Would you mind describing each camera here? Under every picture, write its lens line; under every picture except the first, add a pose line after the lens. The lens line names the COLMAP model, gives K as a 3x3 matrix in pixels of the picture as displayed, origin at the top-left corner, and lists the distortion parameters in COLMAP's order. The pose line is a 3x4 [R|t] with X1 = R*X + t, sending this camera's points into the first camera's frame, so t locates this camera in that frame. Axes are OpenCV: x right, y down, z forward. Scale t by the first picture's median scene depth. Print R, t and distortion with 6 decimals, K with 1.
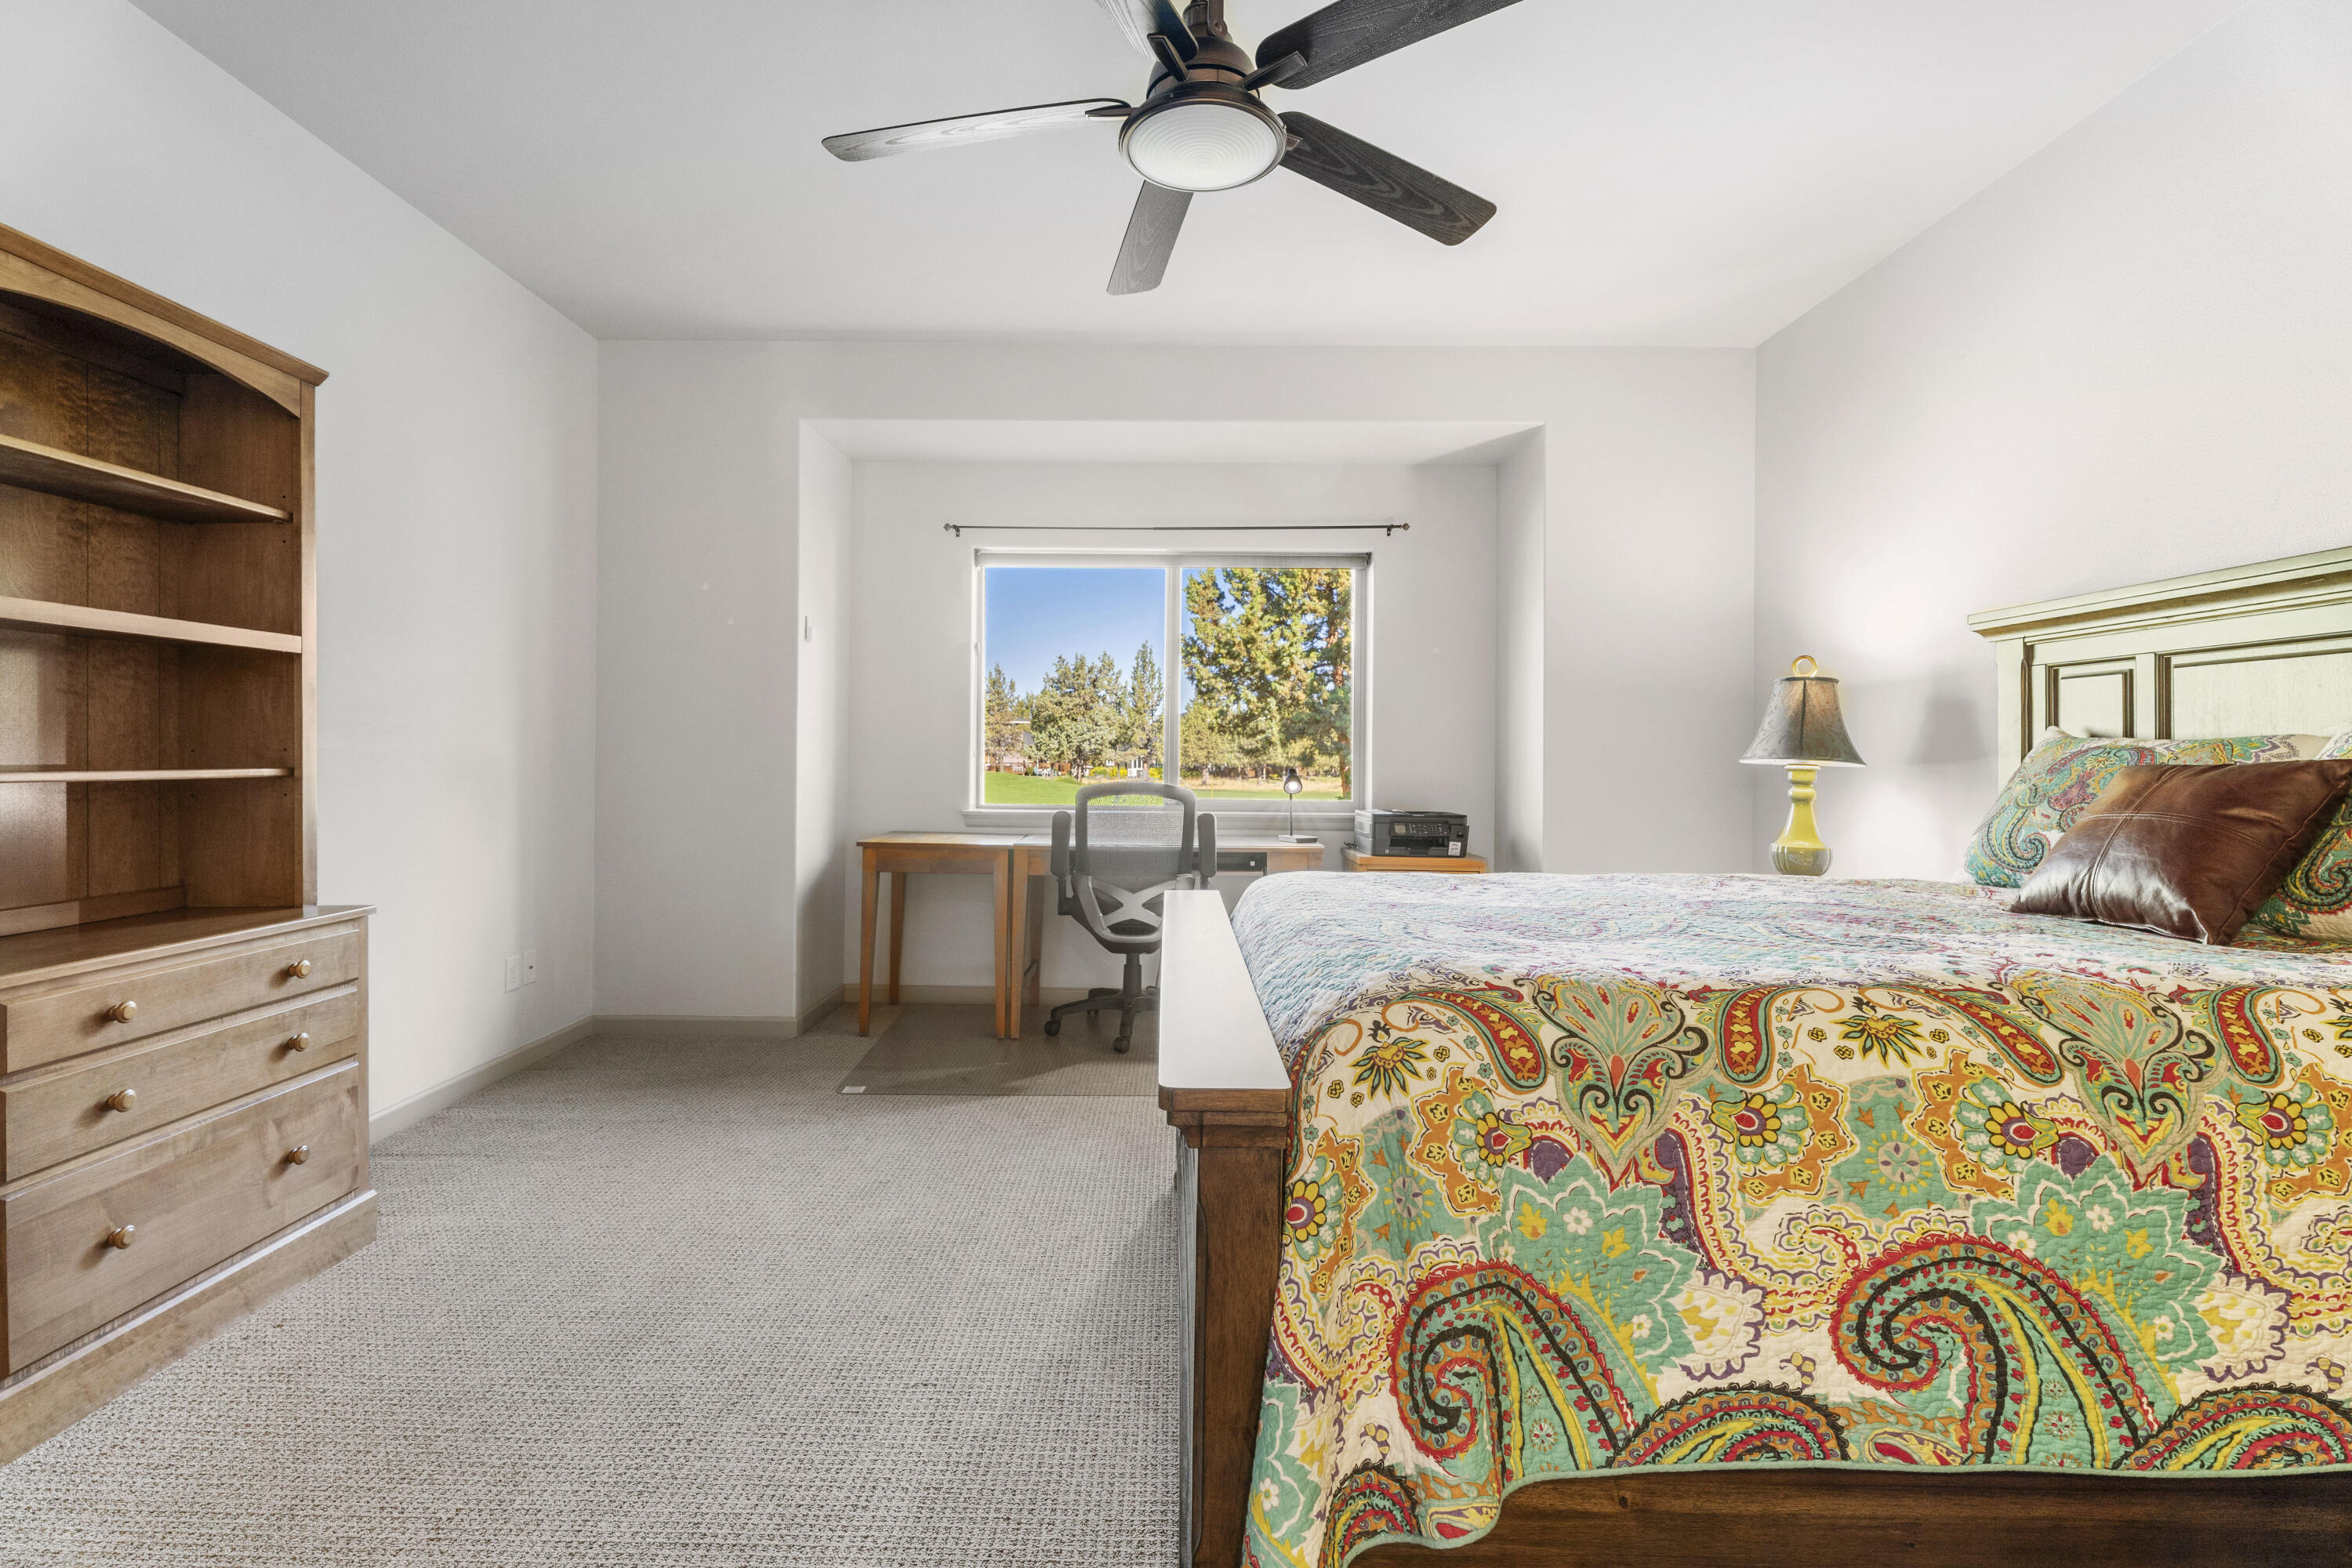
lens RADIAL K [[1062.4, 0, 1144.8], [0, 1062.4, 741.0], [0, 0, 1]] dist [-0.003277, 0.001036]
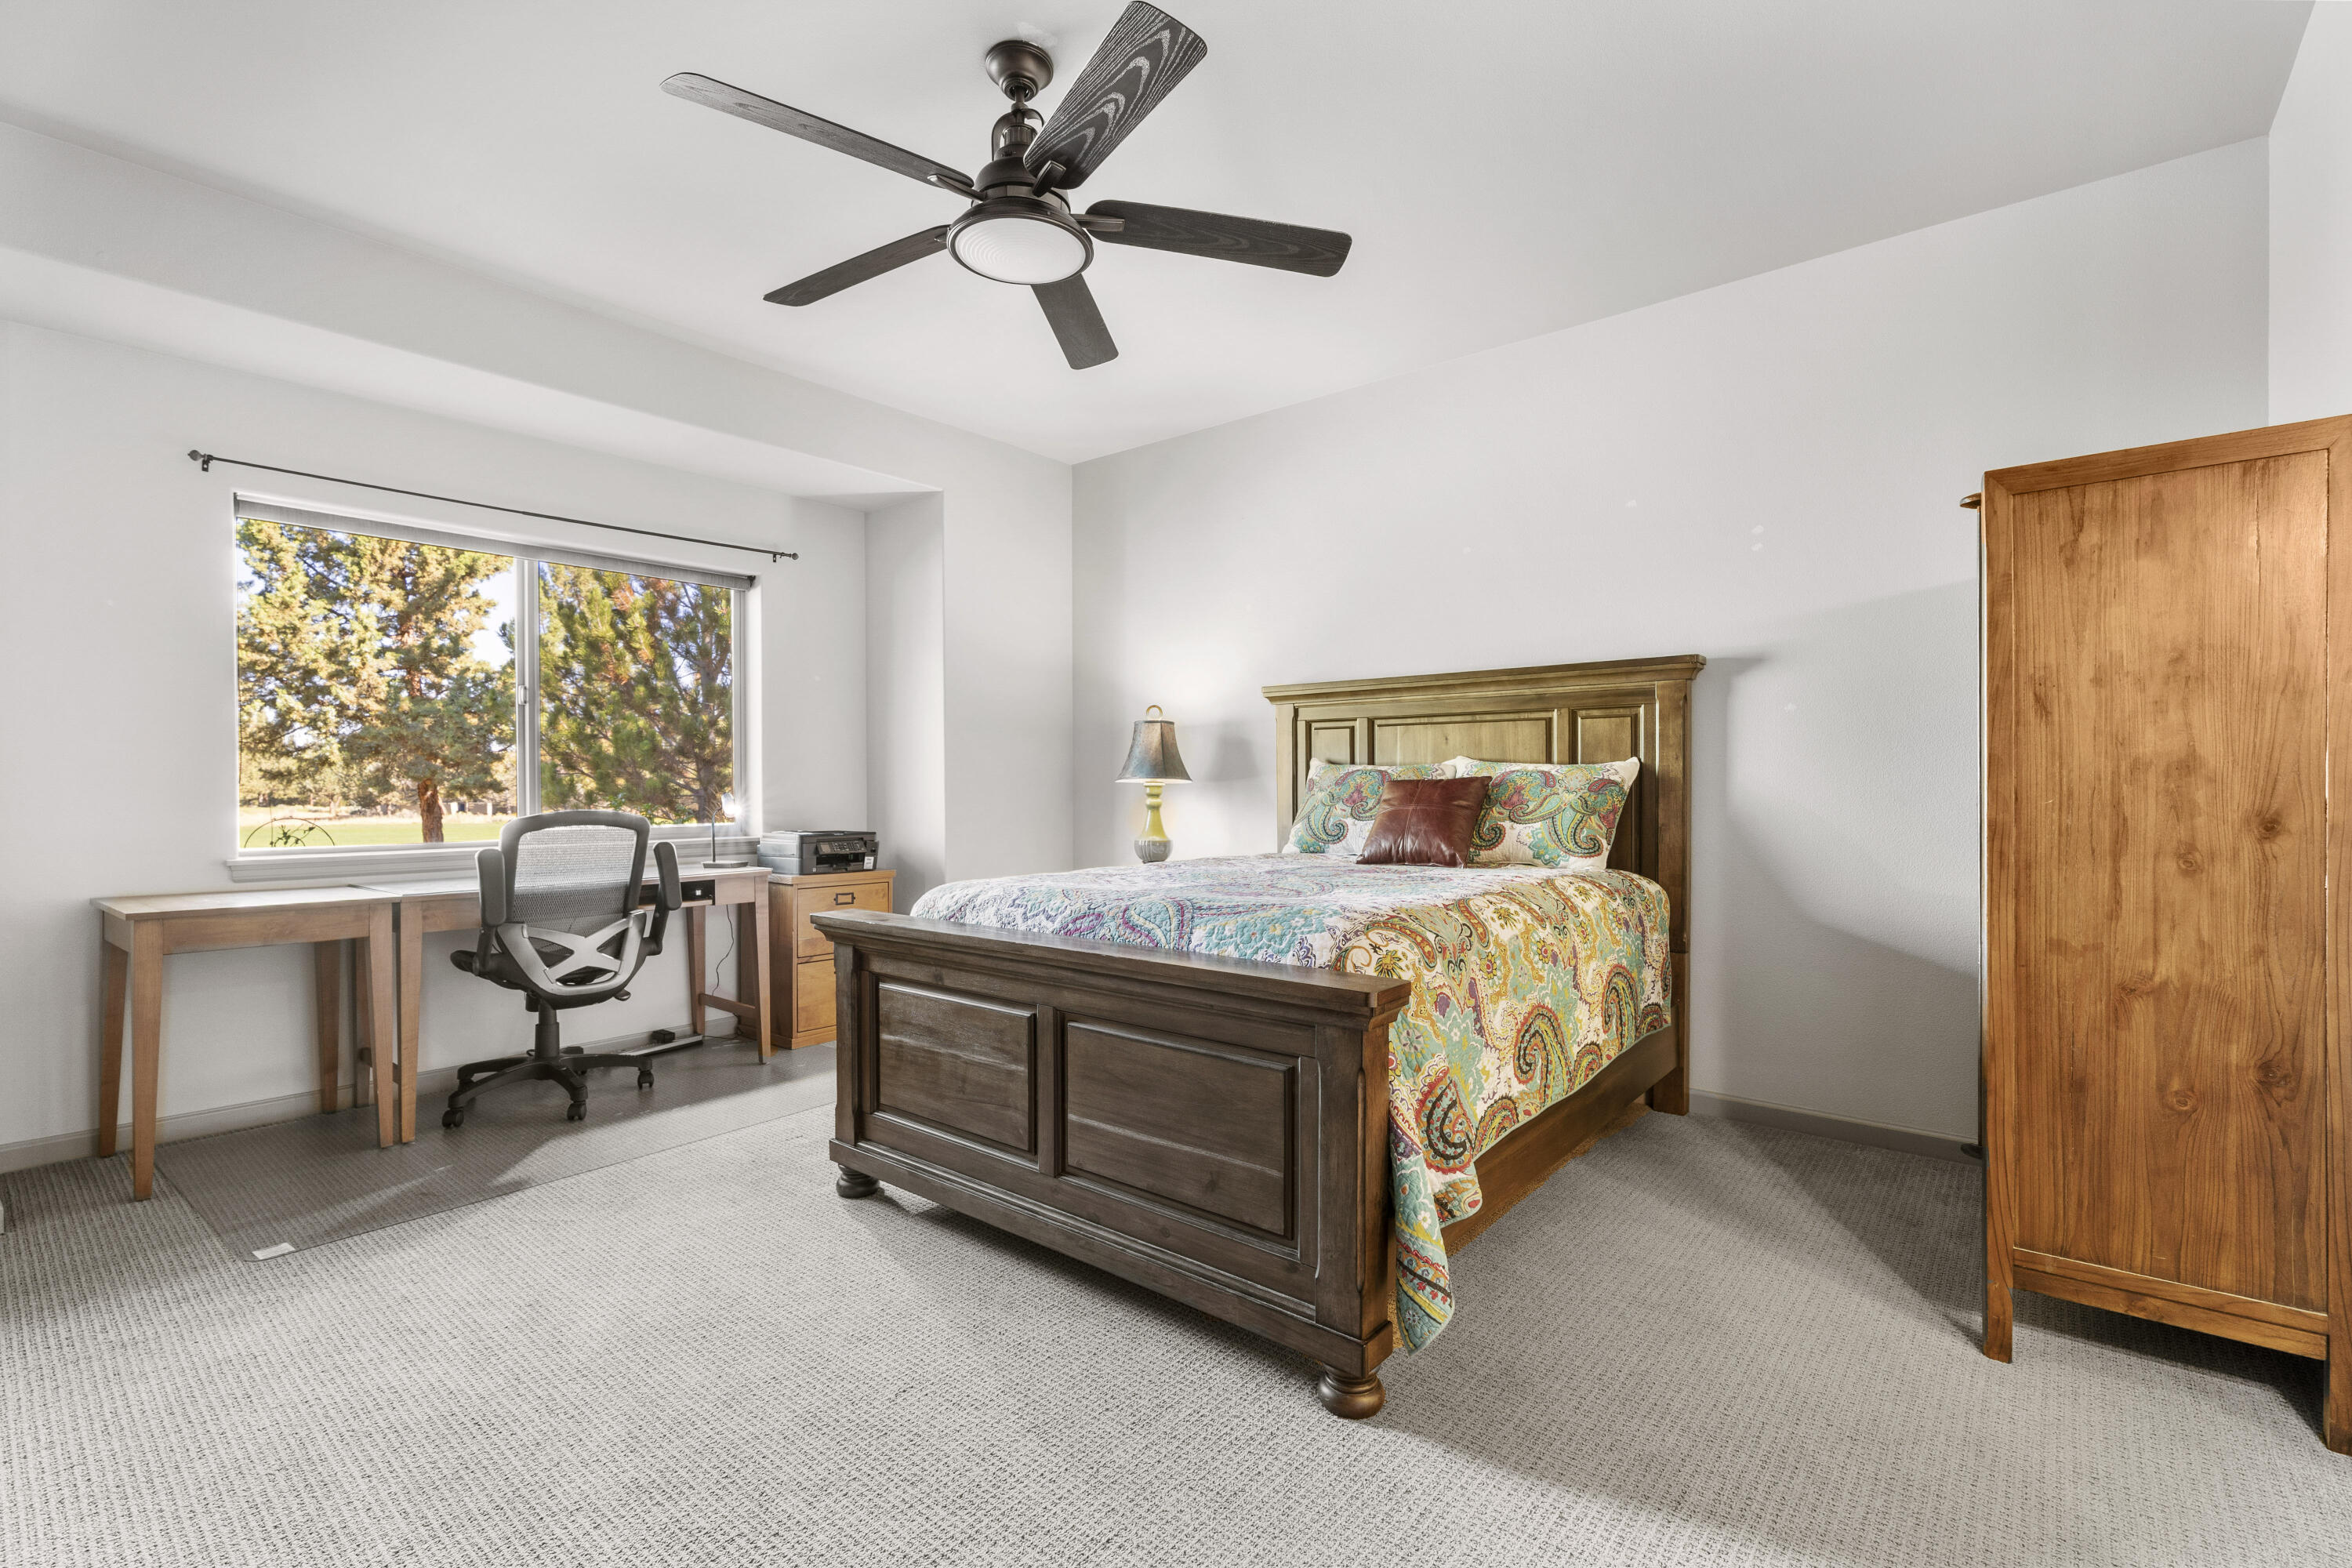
lens RADIAL K [[1062.4, 0, 1169.3], [0, 1062.4, 787.0], [0, 0, 1]] dist [-0.003277, 0.001036]
pose [[0.627494, -0.015106, 0.778475, -0.454656], [-0.003959, 0.999737, 0.022591, -0.003061], [-0.778611, -0.017258, 0.627269, 0.087321]]
